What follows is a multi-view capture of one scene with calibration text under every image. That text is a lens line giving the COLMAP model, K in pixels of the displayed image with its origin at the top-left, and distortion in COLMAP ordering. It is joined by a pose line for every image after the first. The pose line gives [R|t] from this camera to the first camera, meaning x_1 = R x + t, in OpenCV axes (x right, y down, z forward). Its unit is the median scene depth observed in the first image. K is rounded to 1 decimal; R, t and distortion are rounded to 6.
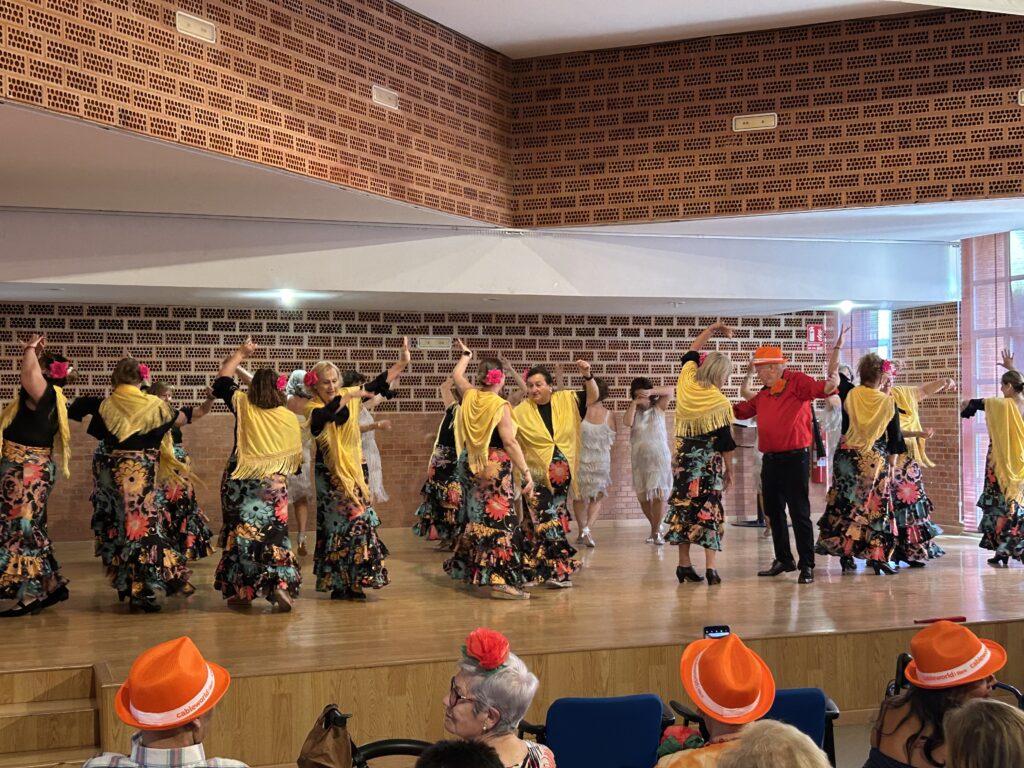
lens RADIAL K [[1453.0, 0, 512.0], [0, 1453.0, 384.0], [0, 0, 1]] dist [0.175238, -0.520313]
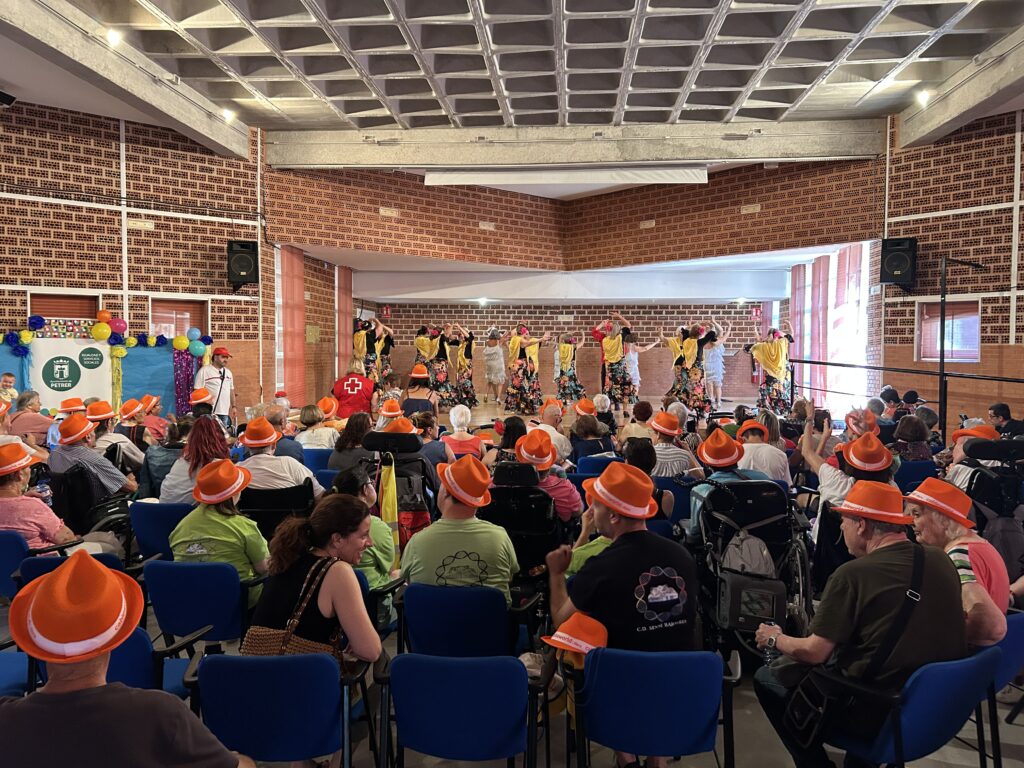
lens RADIAL K [[799.4, 0, 512.0], [0, 799.4, 384.0], [0, 0, 1]] dist [0.151394, -0.311902]
pose [[0.906546, 0.032504, -0.420854, 0.433864], [-0.007749, 0.998144, 0.060398, 0.001089], [0.422037, -0.051492, 0.905115, -0.233017]]
